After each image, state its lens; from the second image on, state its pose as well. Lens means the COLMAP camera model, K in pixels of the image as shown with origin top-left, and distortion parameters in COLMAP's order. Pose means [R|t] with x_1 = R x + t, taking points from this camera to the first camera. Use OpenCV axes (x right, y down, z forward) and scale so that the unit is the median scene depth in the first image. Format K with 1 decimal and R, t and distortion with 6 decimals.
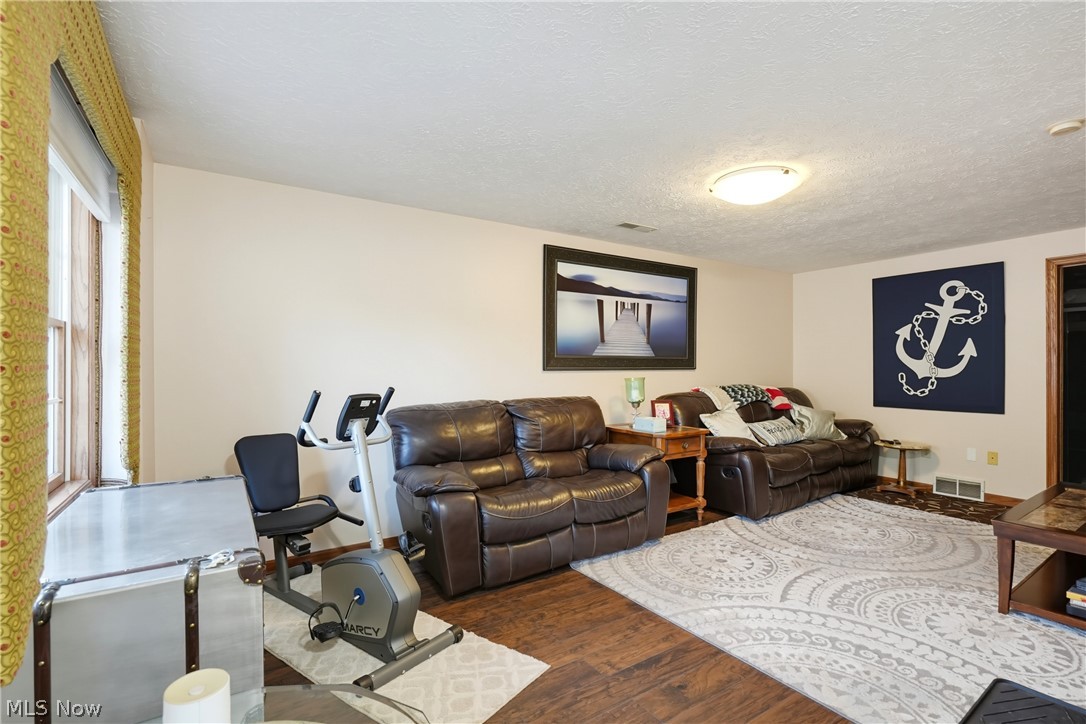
lens RADIAL K [[495.4, 0, 551.1], [0, 495.4, 367.4], [0, 0, 1]] dist [-0.011690, 0.001133]
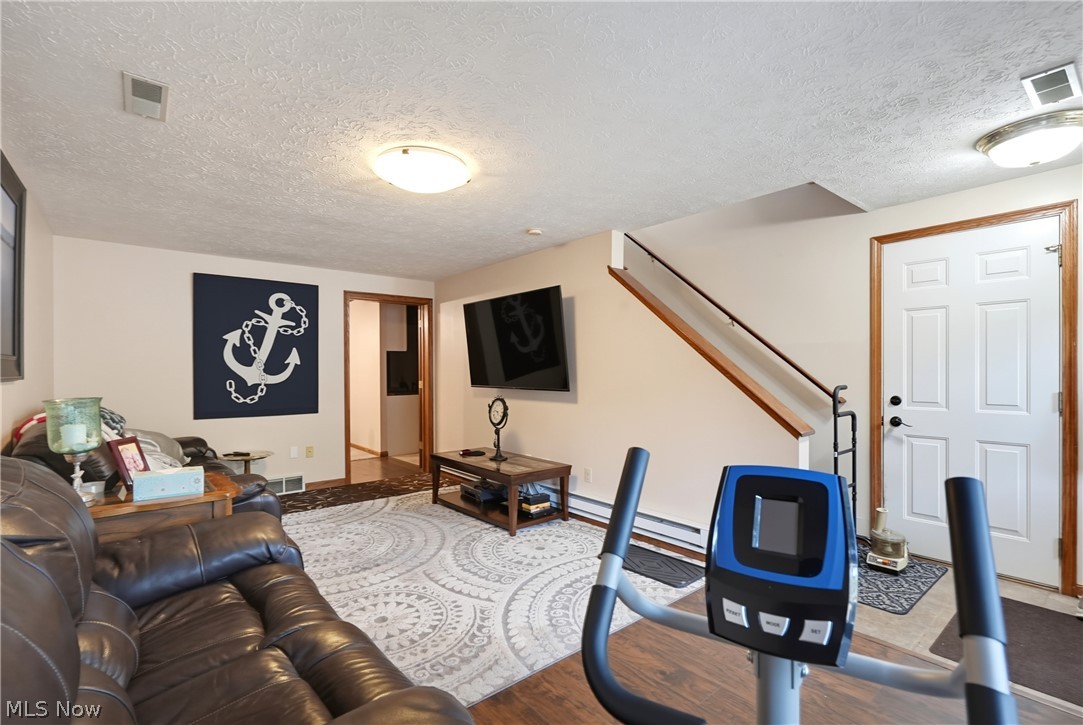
lens RADIAL K [[494.0, 0, 540.6], [0, 494.0, 370.3], [0, 0, 1]] dist [-0.011690, 0.001133]
pose [[-0.103216, 0.003399, 0.994653, -0.317570], [0.005060, 0.999983, -0.002892, -0.002504], [-0.994646, 0.004734, -0.103231, 0.564722]]
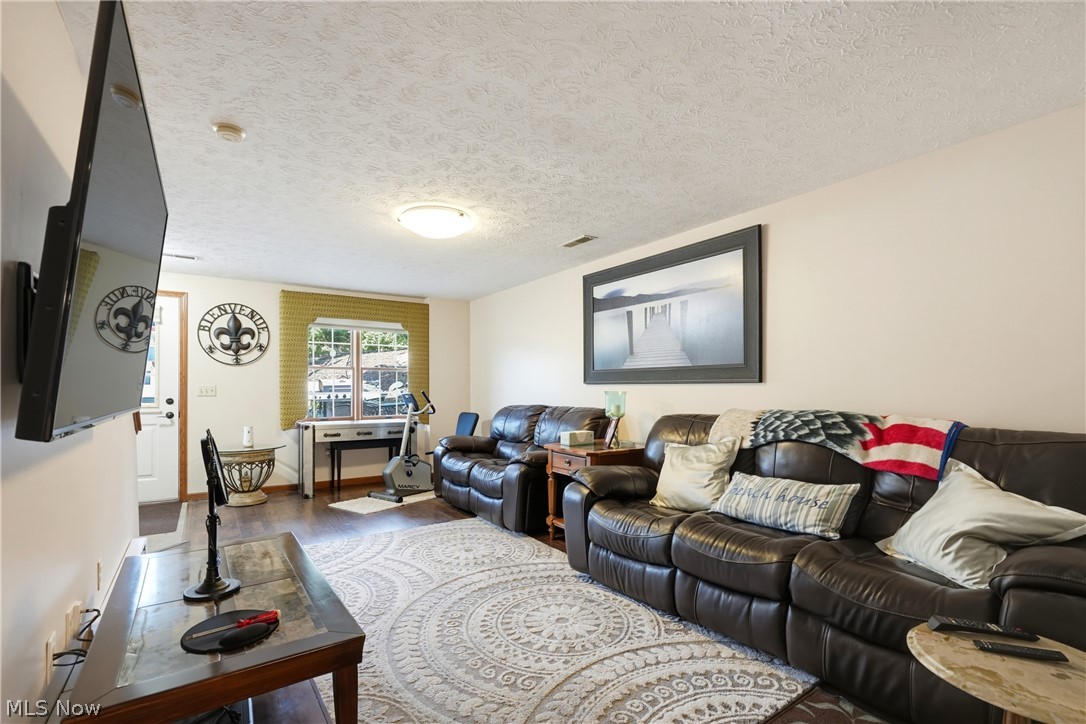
lens RADIAL K [[495.4, 0, 563.9], [0, 495.4, 377.7], [0, 0, 1]] dist [-0.011690, 0.001133]
pose [[0.051900, -0.014742, -0.998543, 1.021670], [0.002890, 0.999889, -0.014611, 0.007756], [0.998648, -0.002127, 0.051937, 0.792487]]
